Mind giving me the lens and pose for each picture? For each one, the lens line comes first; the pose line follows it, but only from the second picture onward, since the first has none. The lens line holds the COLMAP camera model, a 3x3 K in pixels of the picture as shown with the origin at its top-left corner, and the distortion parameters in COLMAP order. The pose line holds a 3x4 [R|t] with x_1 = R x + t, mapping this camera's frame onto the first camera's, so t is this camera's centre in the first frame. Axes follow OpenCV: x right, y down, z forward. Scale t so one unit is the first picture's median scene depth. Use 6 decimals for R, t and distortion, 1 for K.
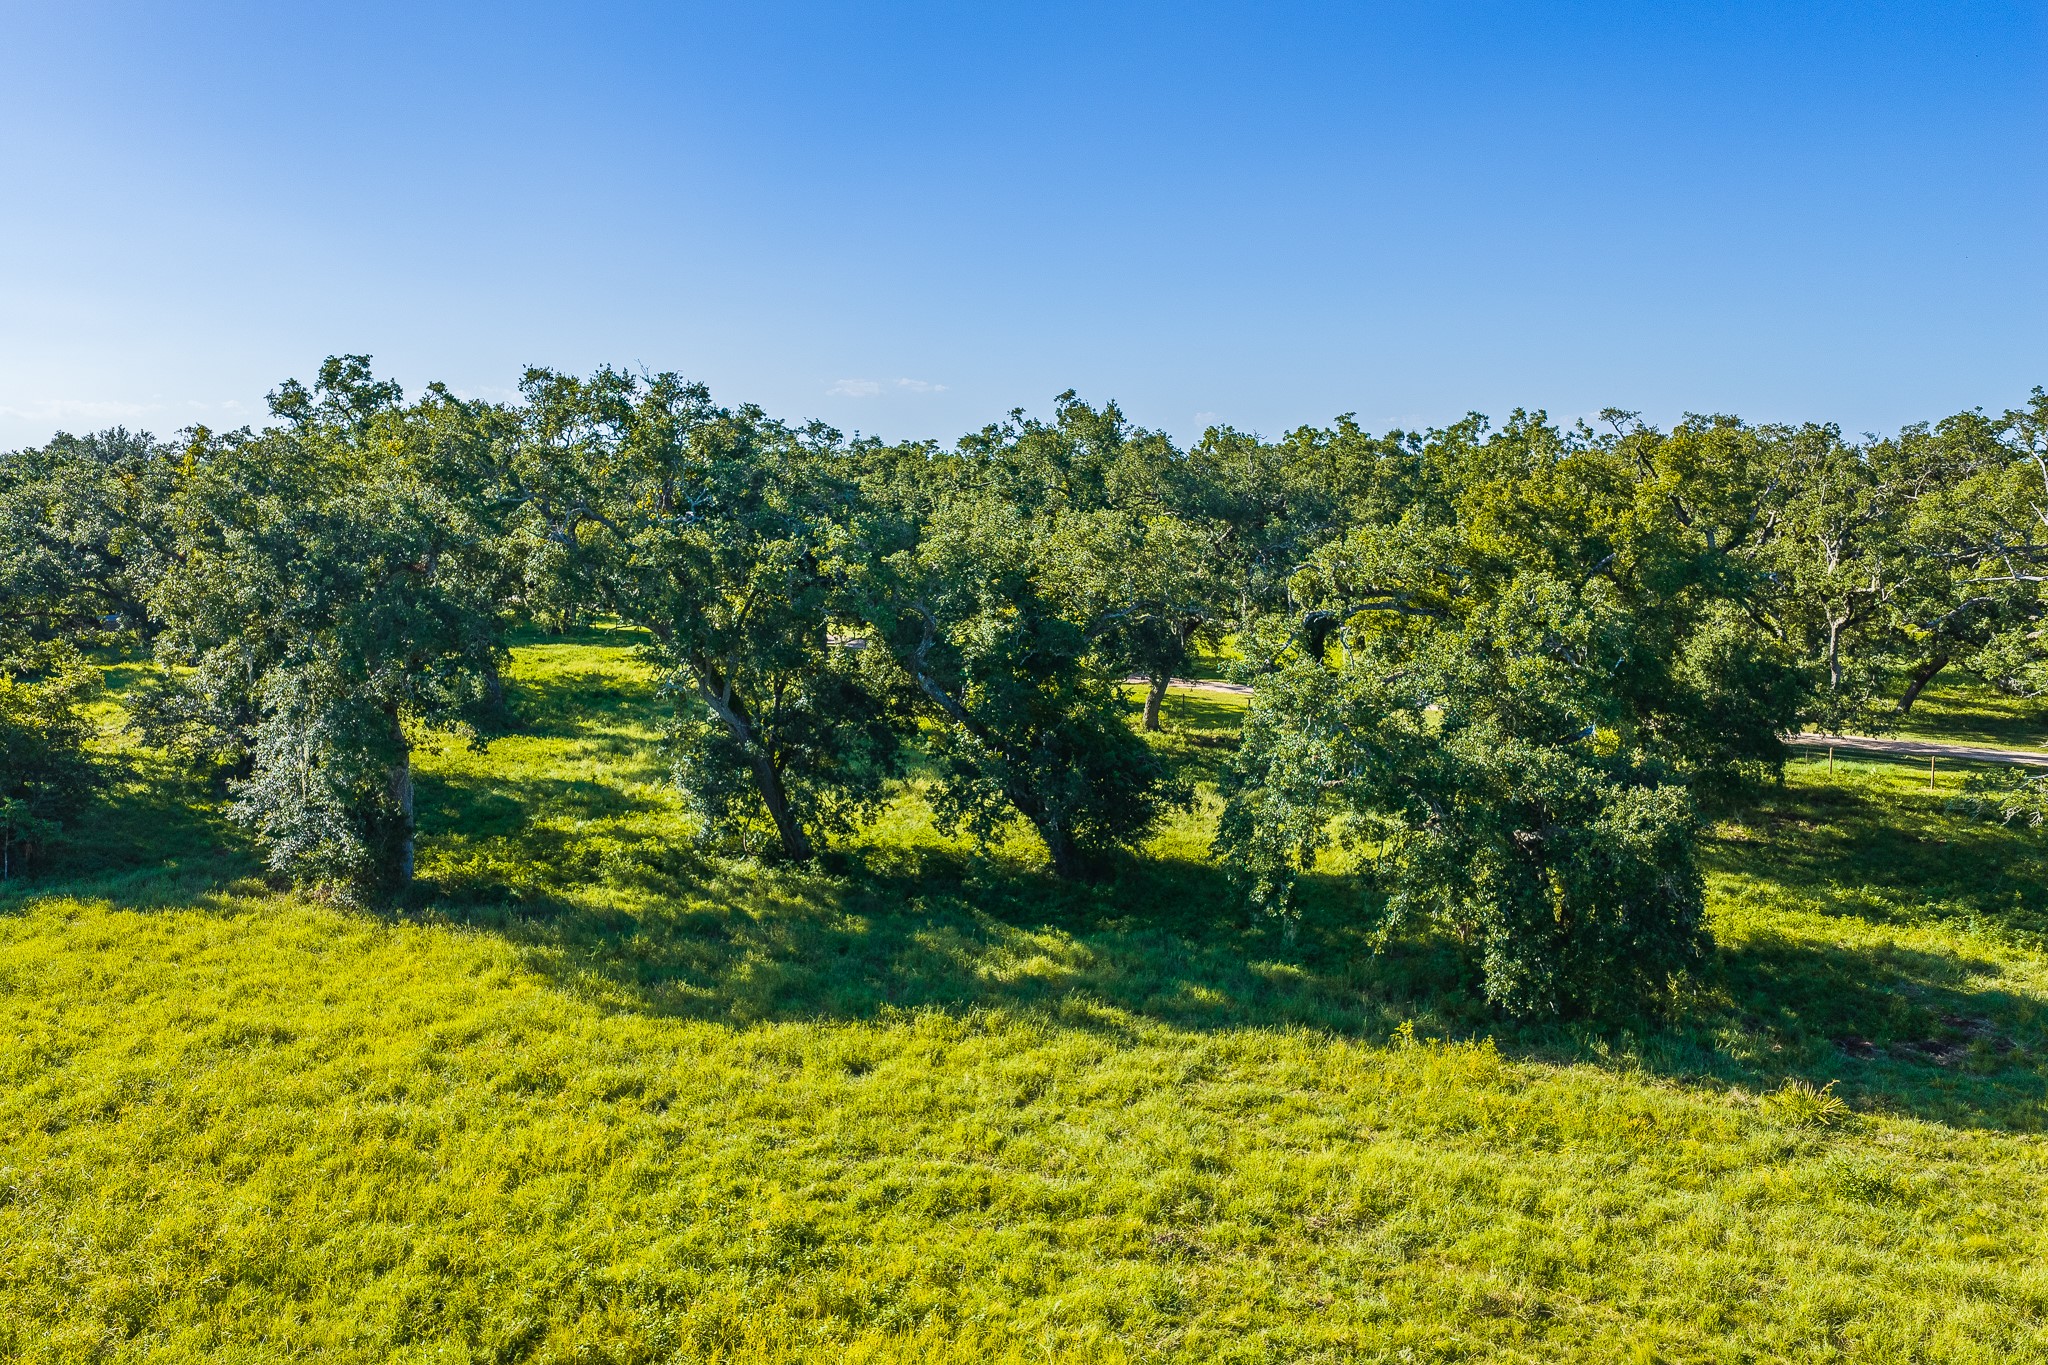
lens RADIAL K [[1687.1, 0, 1024.0], [0, 1687.1, 684.6], [0, 0, 1]] dist [0.011459, -0.023742]
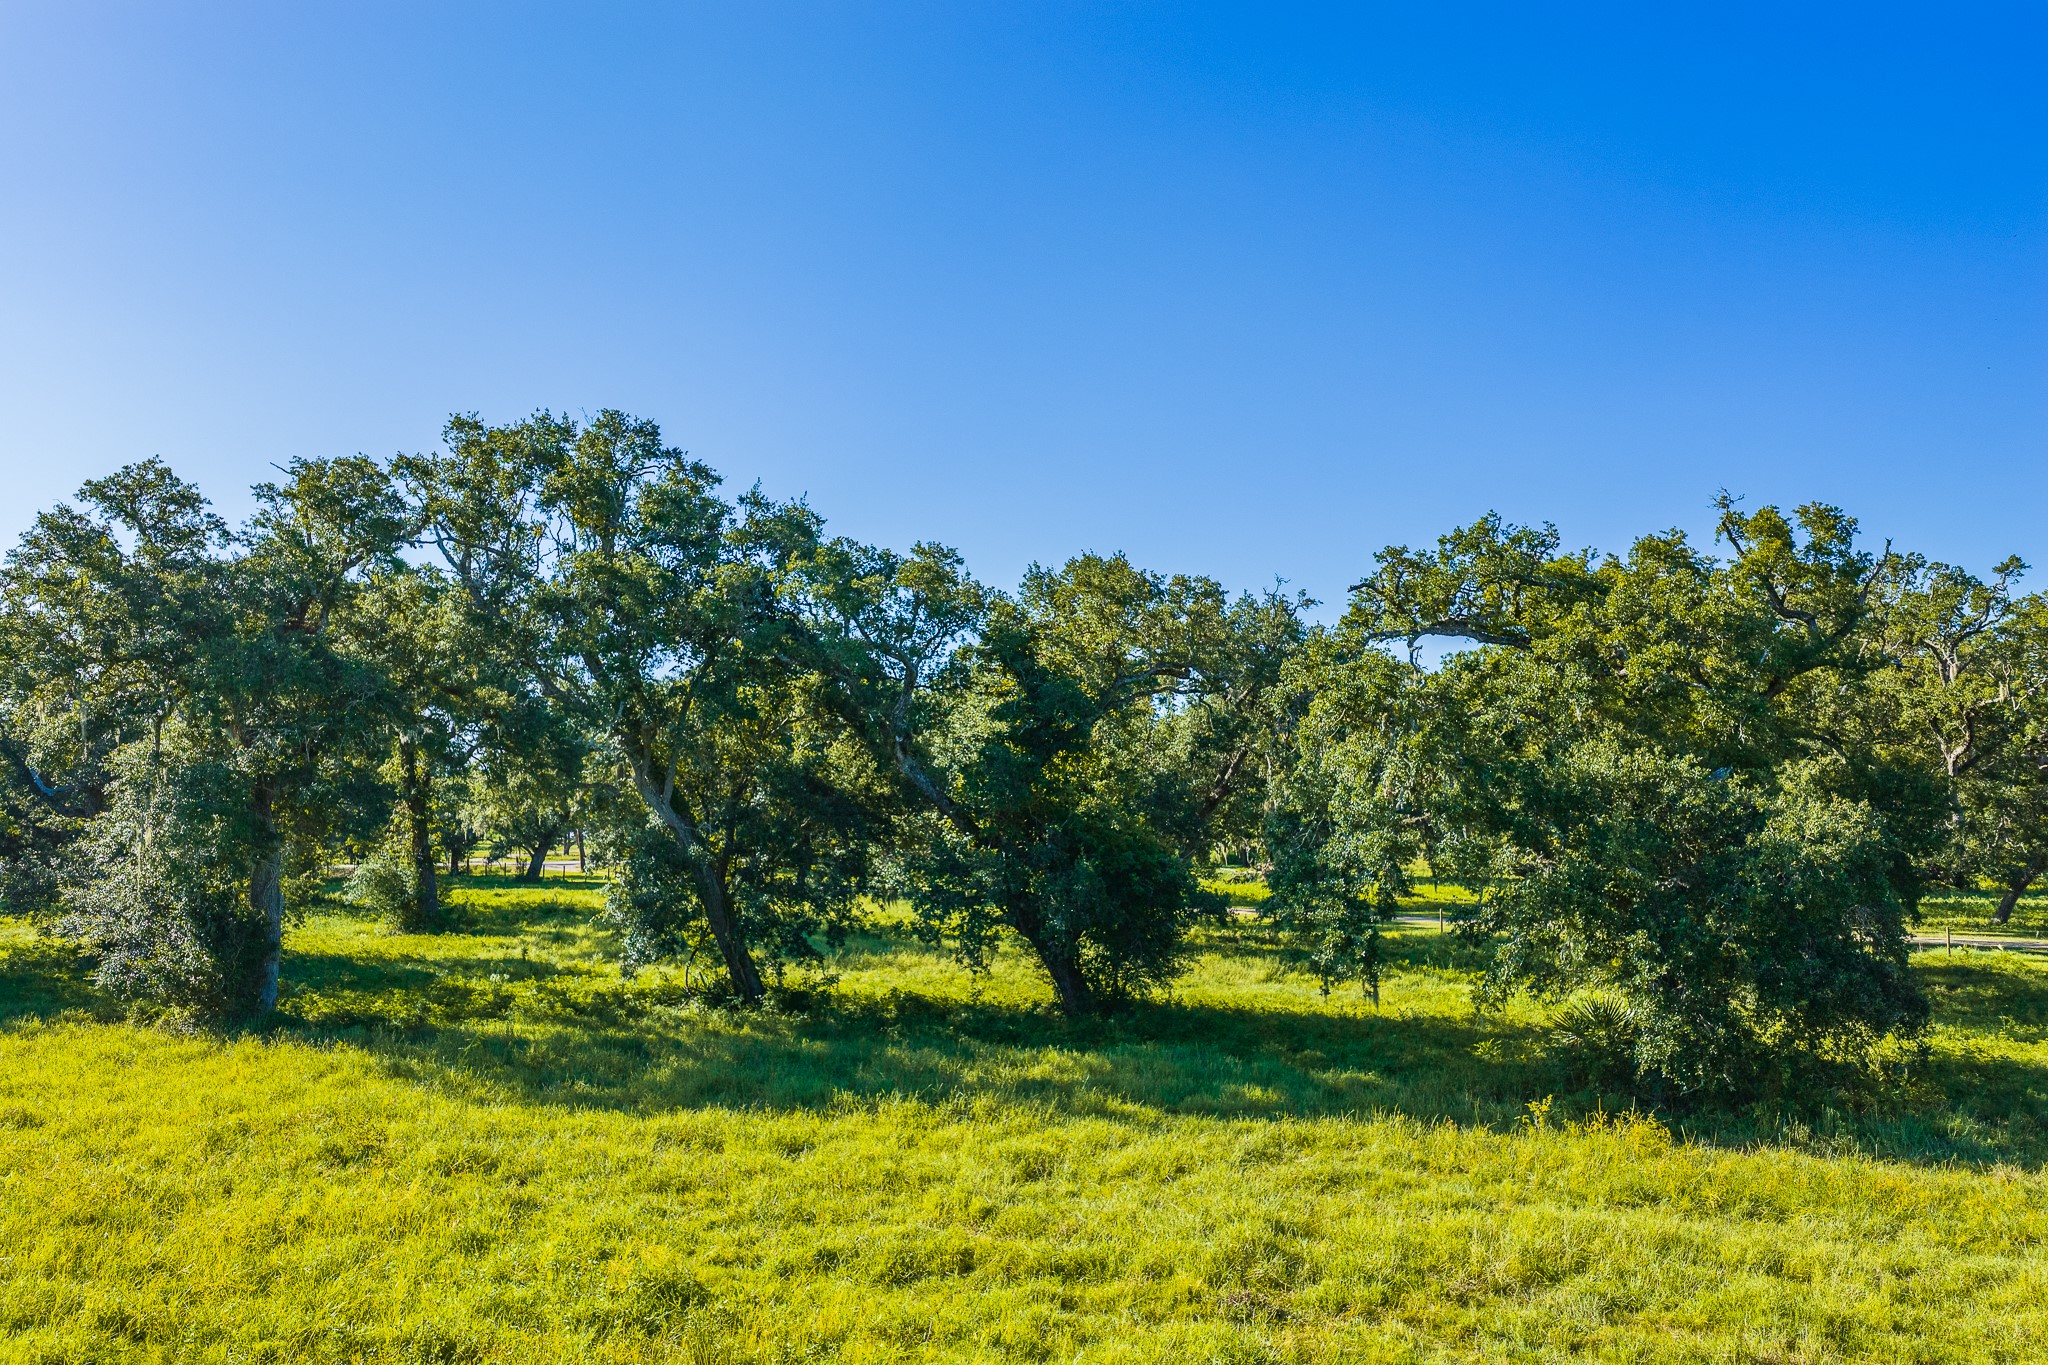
lens RADIAL K [[1687.1, 0, 1022.1], [0, 1687.1, 682.2], [0, 0, 1]] dist [0.011459, -0.023742]
pose [[0.999994, -0.003303, -0.000466, 0.000443], [0.003144, 0.979914, -0.199394, 0.167336], [0.001115, 0.199392, 0.979919, 0.229492]]
